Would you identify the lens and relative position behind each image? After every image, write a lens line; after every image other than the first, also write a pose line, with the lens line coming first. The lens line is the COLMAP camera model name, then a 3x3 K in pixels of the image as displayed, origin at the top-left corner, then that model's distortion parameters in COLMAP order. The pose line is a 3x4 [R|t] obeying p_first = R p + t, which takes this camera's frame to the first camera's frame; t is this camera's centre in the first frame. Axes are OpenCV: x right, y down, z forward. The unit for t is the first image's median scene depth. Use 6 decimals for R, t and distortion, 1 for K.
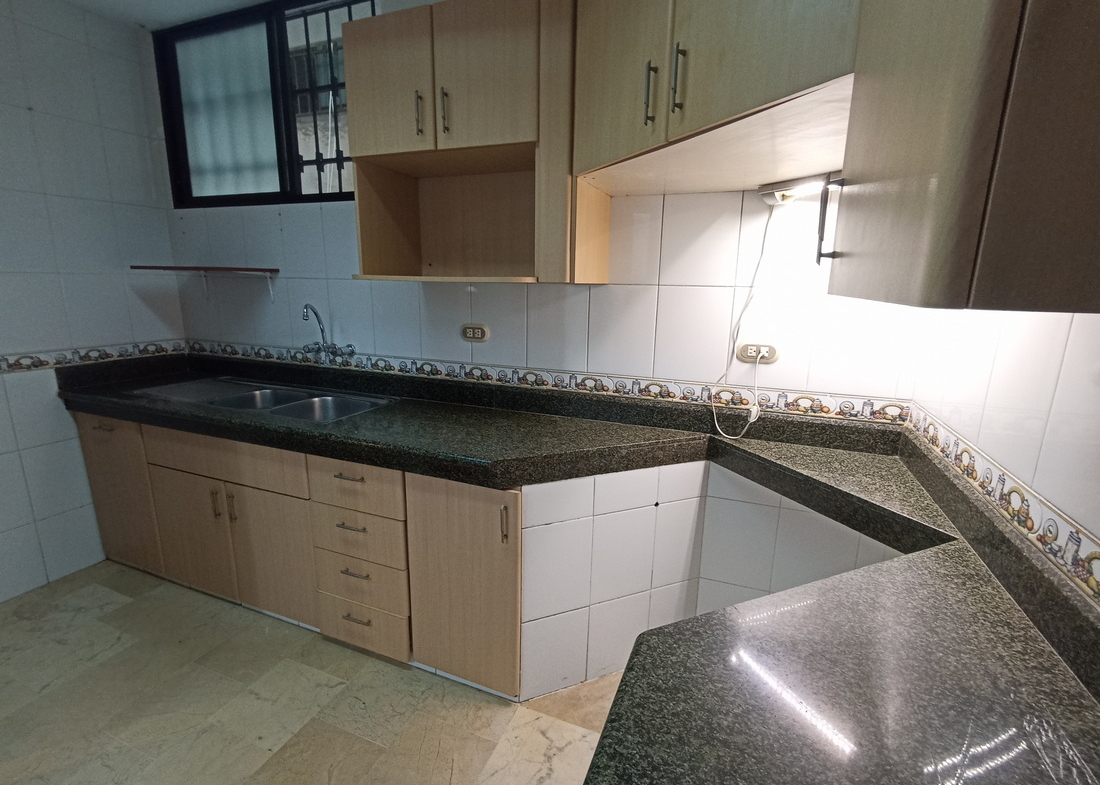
lens RADIAL K [[501.5, 0, 556.9], [0, 501.5, 394.4], [0, 0, 1]] dist [-0.002829, 0.000110]
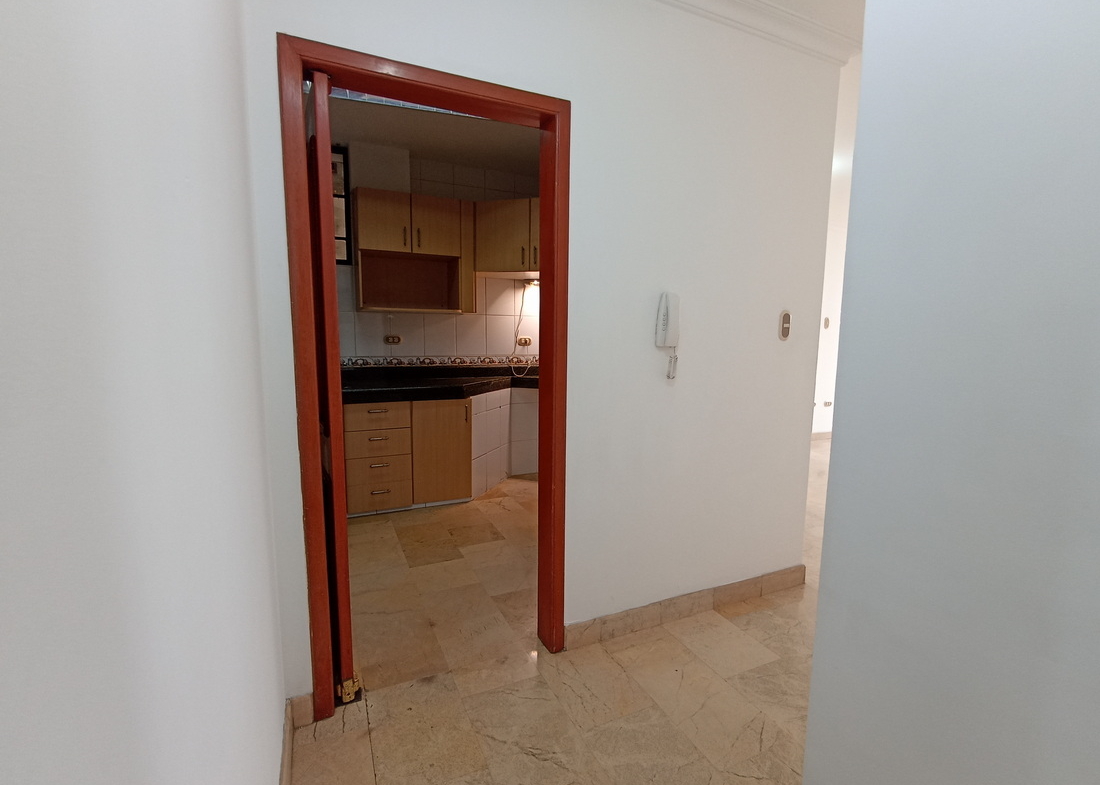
lens RADIAL K [[501.5, 0, 556.9], [0, 501.5, 394.4], [0, 0, 1]] dist [-0.002829, 0.000110]
pose [[0.673917, -0.098718, 0.732182, -1.223400], [0.160360, 0.986952, -0.014531, 0.217897], [-0.721193, 0.127205, 0.680954, -0.733776]]
